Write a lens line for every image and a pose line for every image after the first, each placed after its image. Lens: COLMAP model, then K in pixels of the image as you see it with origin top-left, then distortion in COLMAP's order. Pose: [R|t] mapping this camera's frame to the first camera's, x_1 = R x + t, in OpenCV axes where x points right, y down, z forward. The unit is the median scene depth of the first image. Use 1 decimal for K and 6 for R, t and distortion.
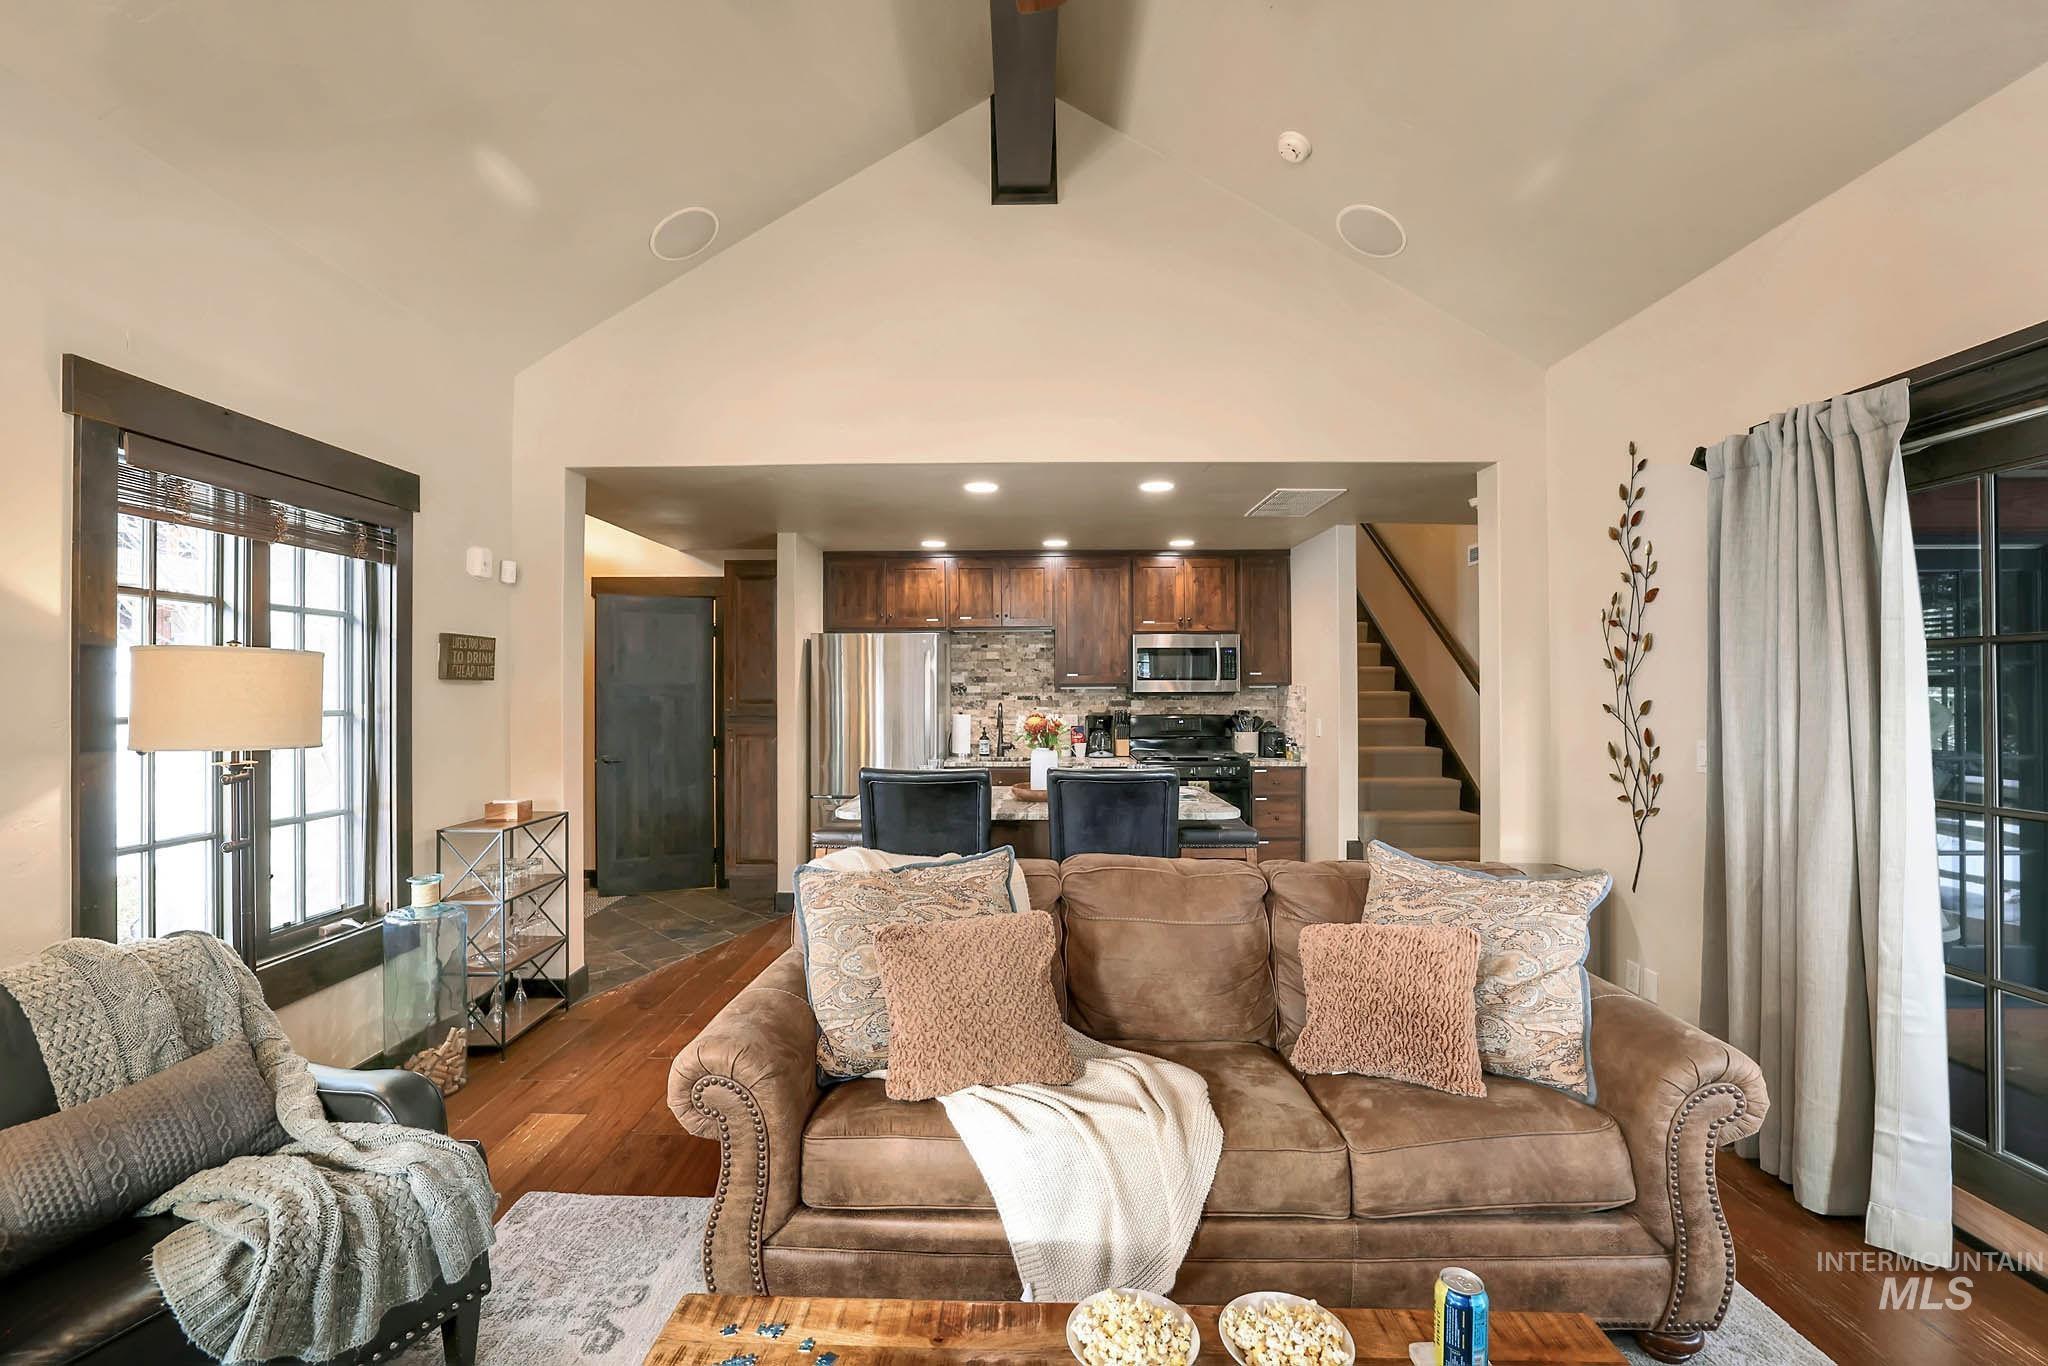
lens RADIAL K [[881.1, 0, 1024.0], [0, 881.1, 683.0], [0, 0, 1]] dist [-0.051429, 0.018688]
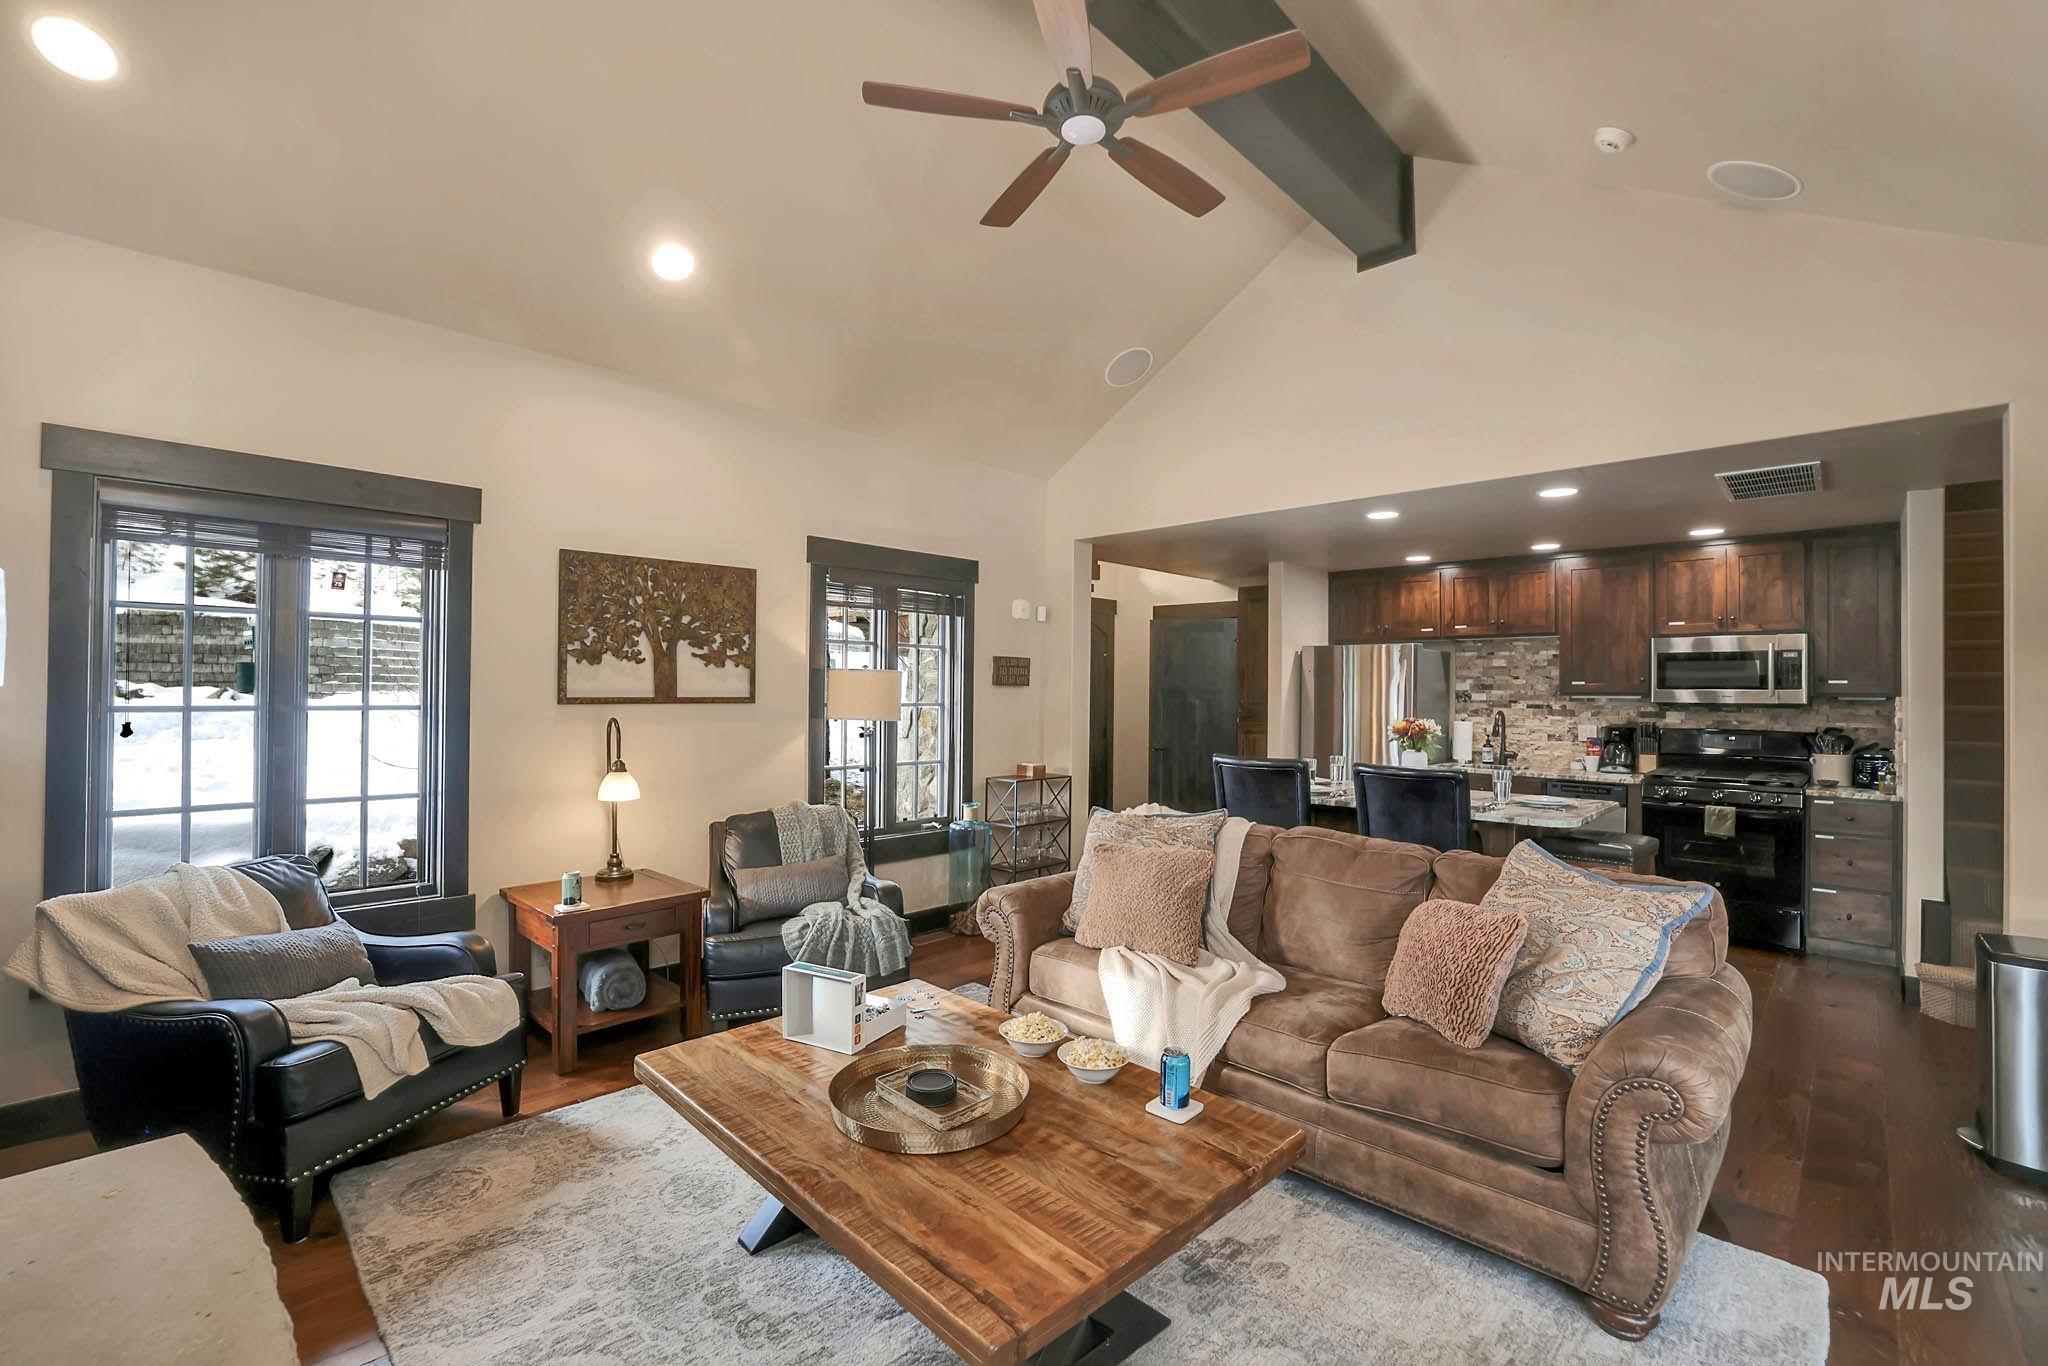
lens RADIAL K [[872.6, 0, 1018.5], [0, 872.6, 685.8], [0, 0, 1]] dist [-0.066141, 0.027862]
pose [[0.721035, 0.004958, -0.692881, 0.460344], [-0.007125, 0.999975, -0.000258, -0.002746], [0.692862, 0.005123, 0.721052, -0.132451]]
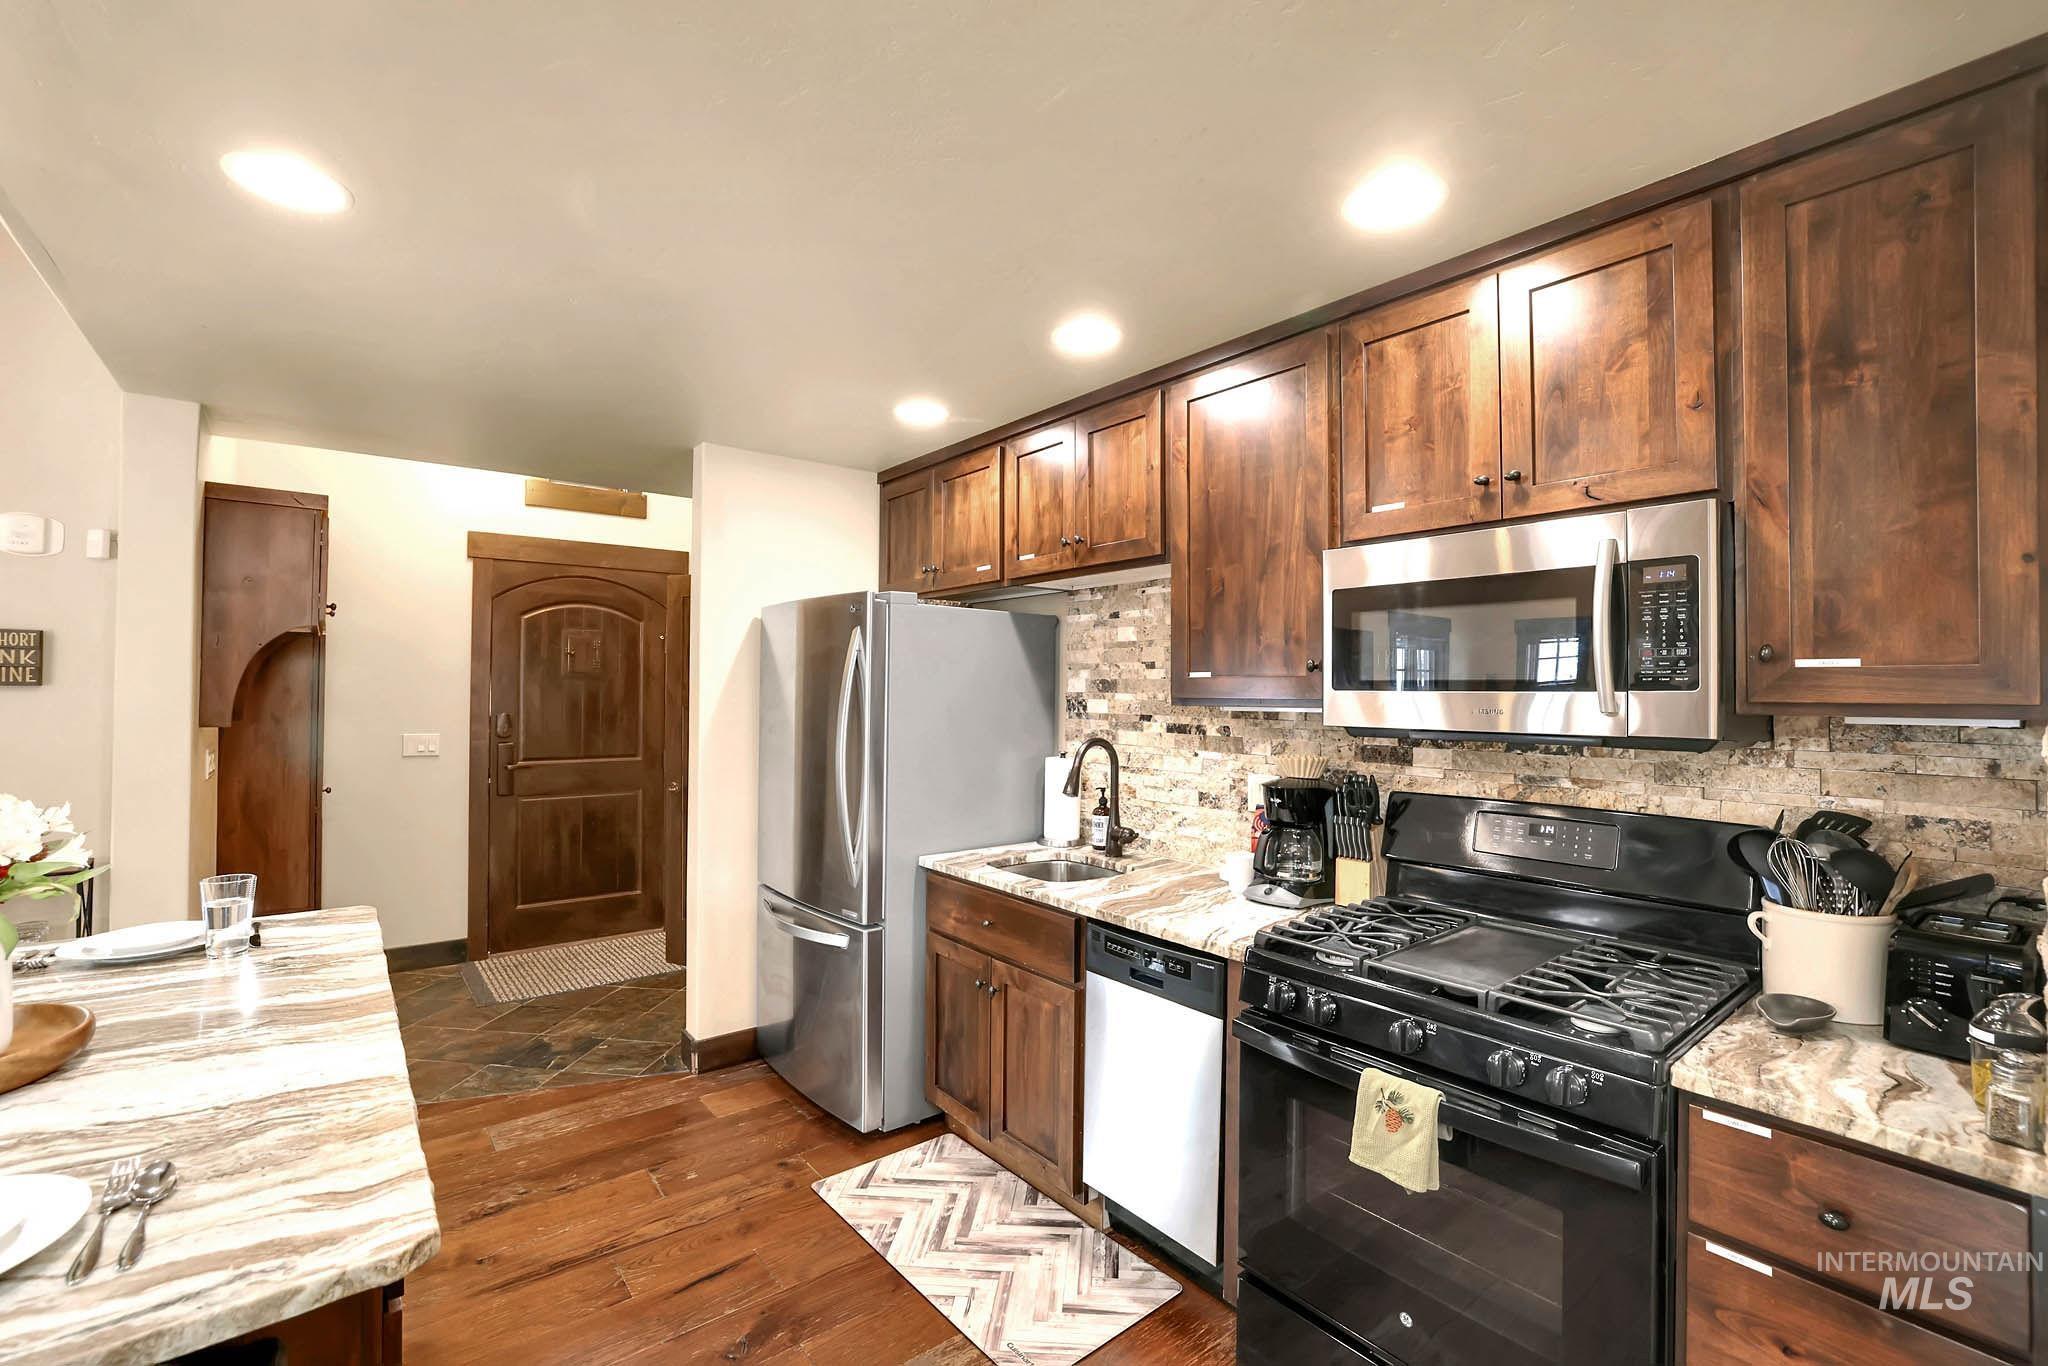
lens RADIAL K [[881.1, 0, 1024.0], [0, 881.1, 683.0], [0, 0, 1]] dist [-0.051429, 0.018688]
pose [[0.632286, 0.000307, -0.774735, 0.547608], [-0.004572, 0.999984, -0.003335, -0.006942], [0.774721, 0.005651, 0.632278, 1.264974]]
